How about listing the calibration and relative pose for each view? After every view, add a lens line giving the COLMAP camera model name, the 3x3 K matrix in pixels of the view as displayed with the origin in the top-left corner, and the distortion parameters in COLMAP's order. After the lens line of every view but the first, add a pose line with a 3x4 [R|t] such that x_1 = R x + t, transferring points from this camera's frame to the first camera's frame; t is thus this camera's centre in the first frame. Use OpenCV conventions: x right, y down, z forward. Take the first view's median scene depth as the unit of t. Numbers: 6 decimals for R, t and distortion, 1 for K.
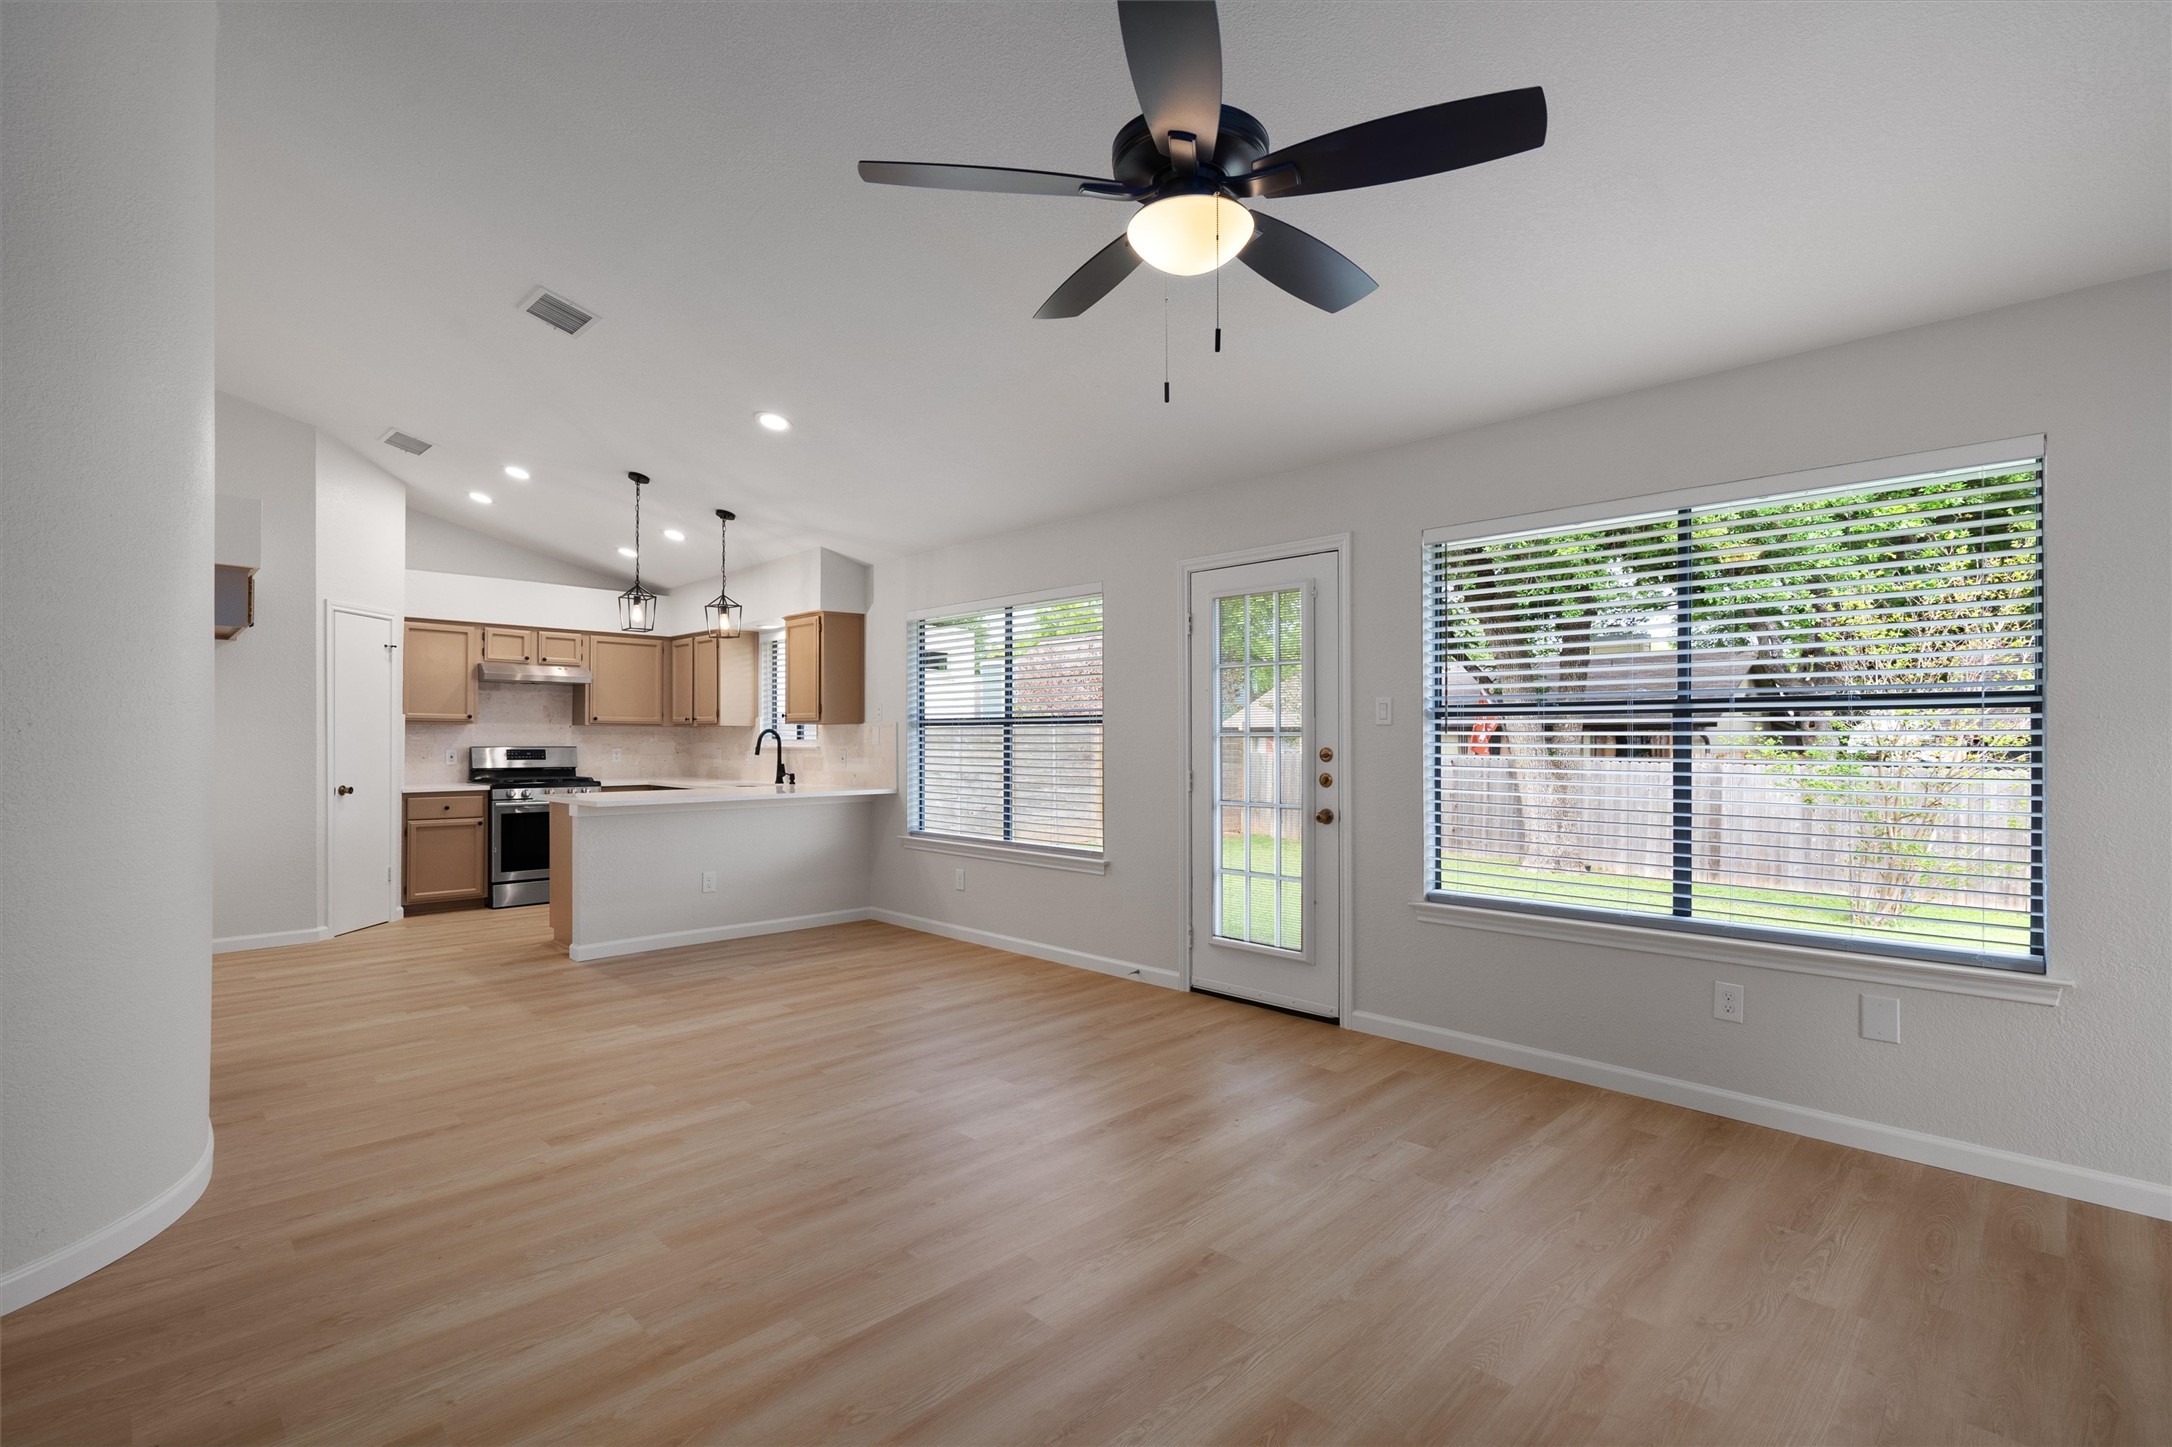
lens RADIAL K [[986.0, 0, 1077.3], [0, 986.0, 731.5], [0, 0, 1]] dist [-0.002262, 0.000454]
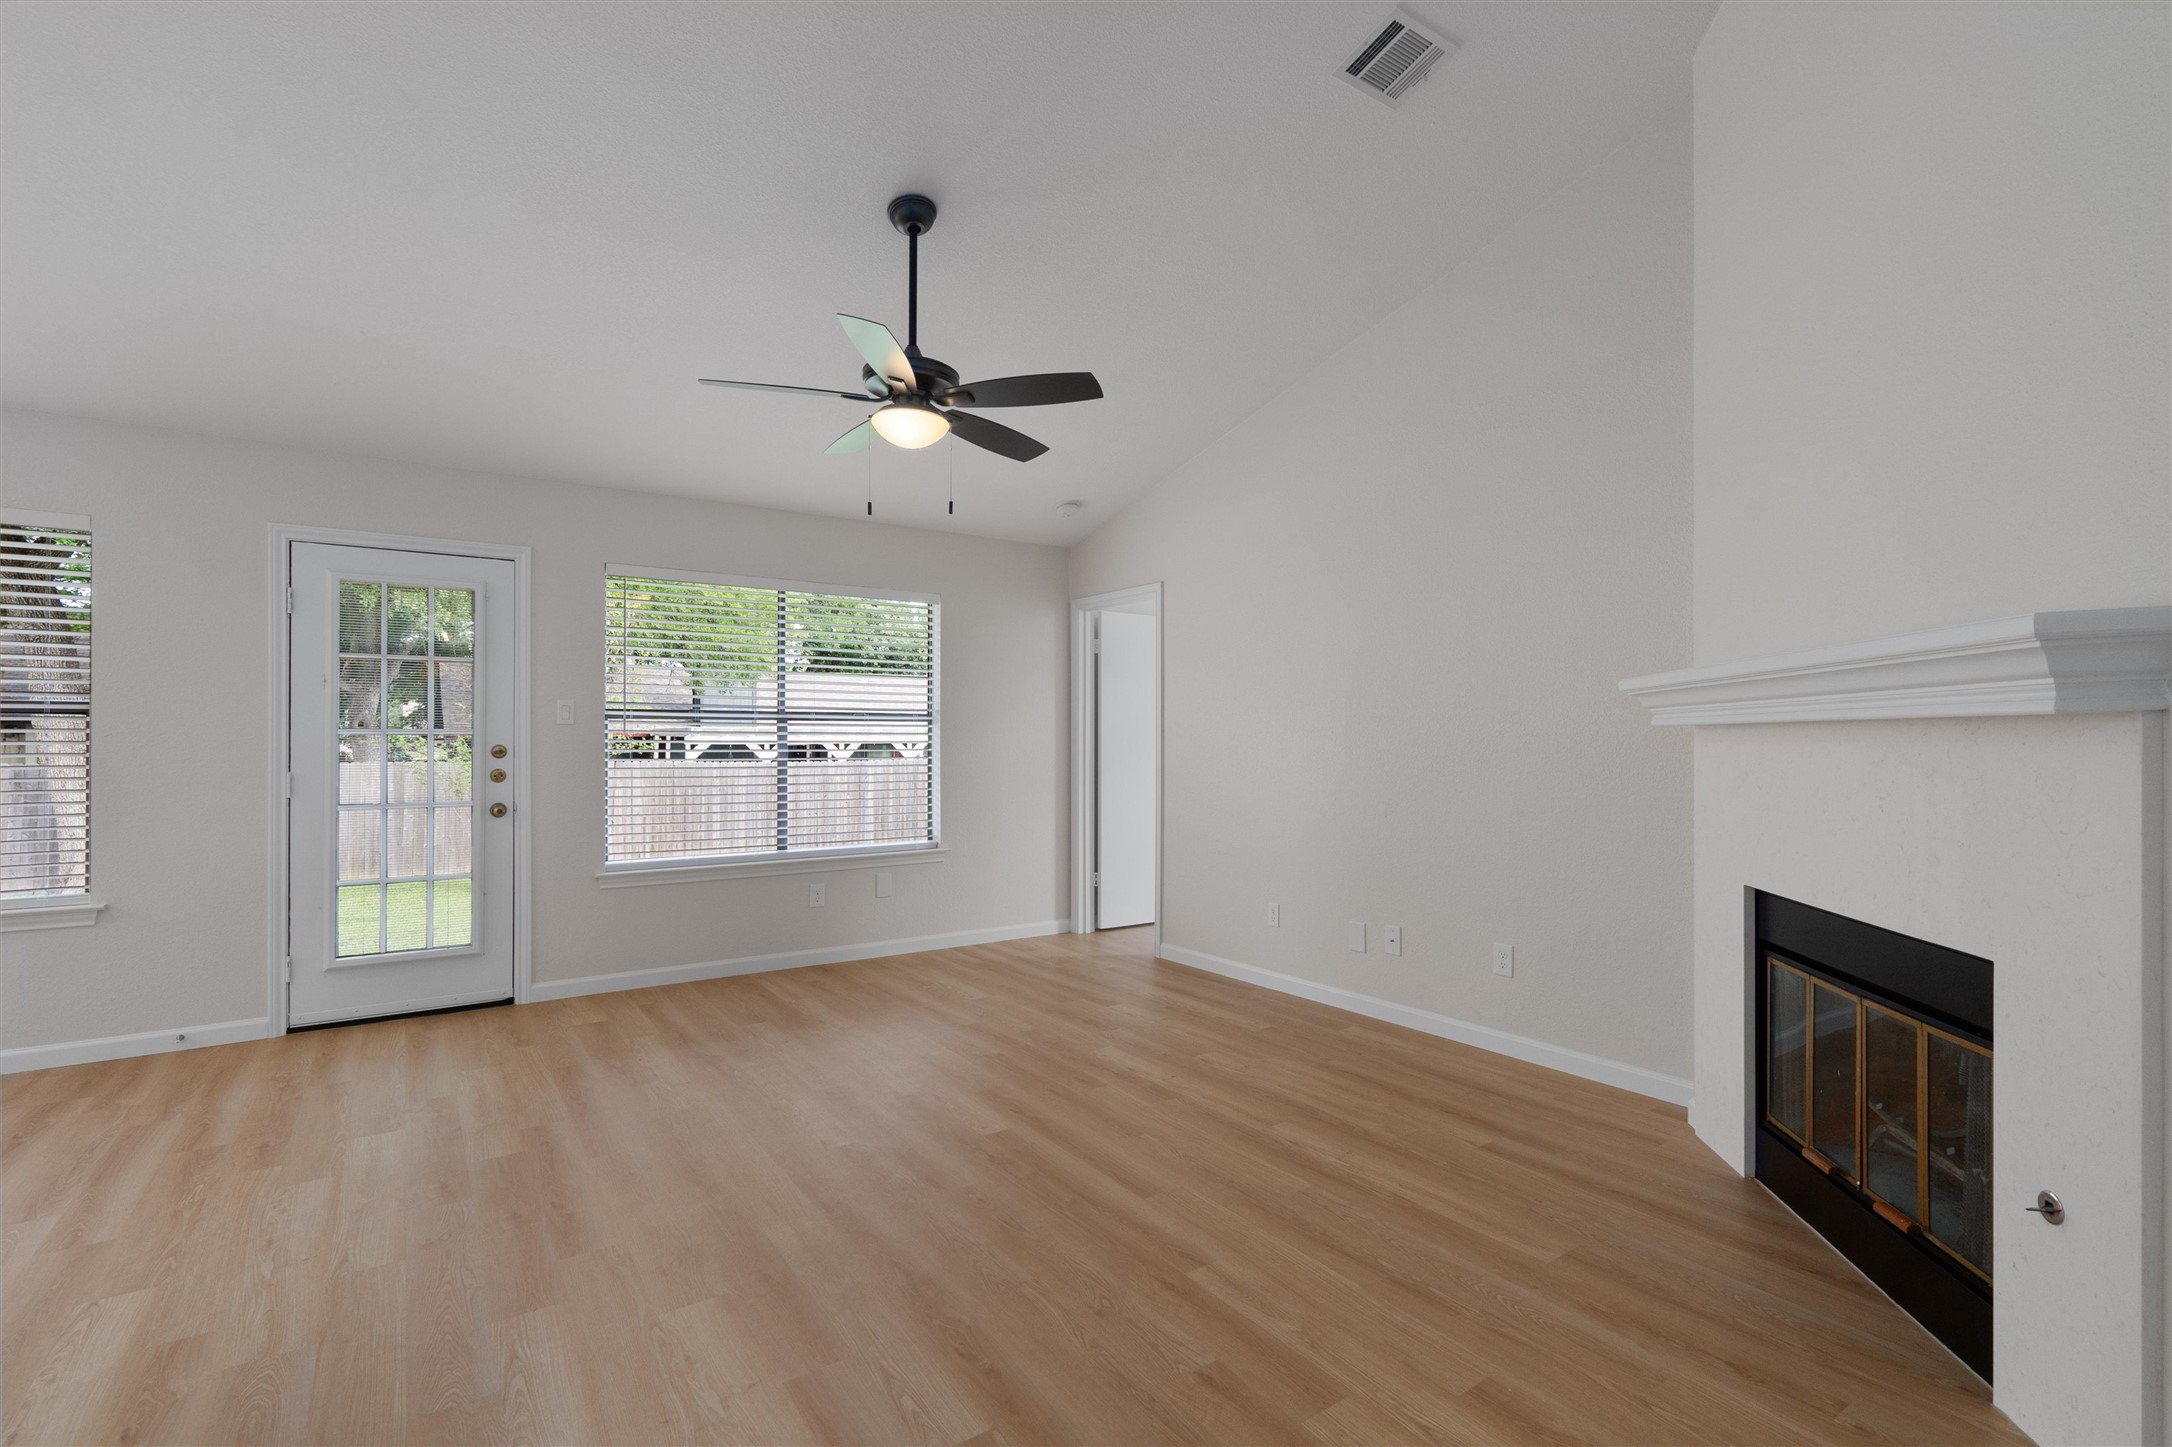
lens RADIAL K [[986.0, 0, 1077.3], [0, 986.0, 731.5], [0, 0, 1]] dist [-0.002262, 0.000454]
pose [[0.175710, 0.007214, 0.984416, -0.635475], [-0.008449, 0.999947, -0.005820, 0.003085], [-0.984406, -0.007294, 0.175762, 0.197241]]
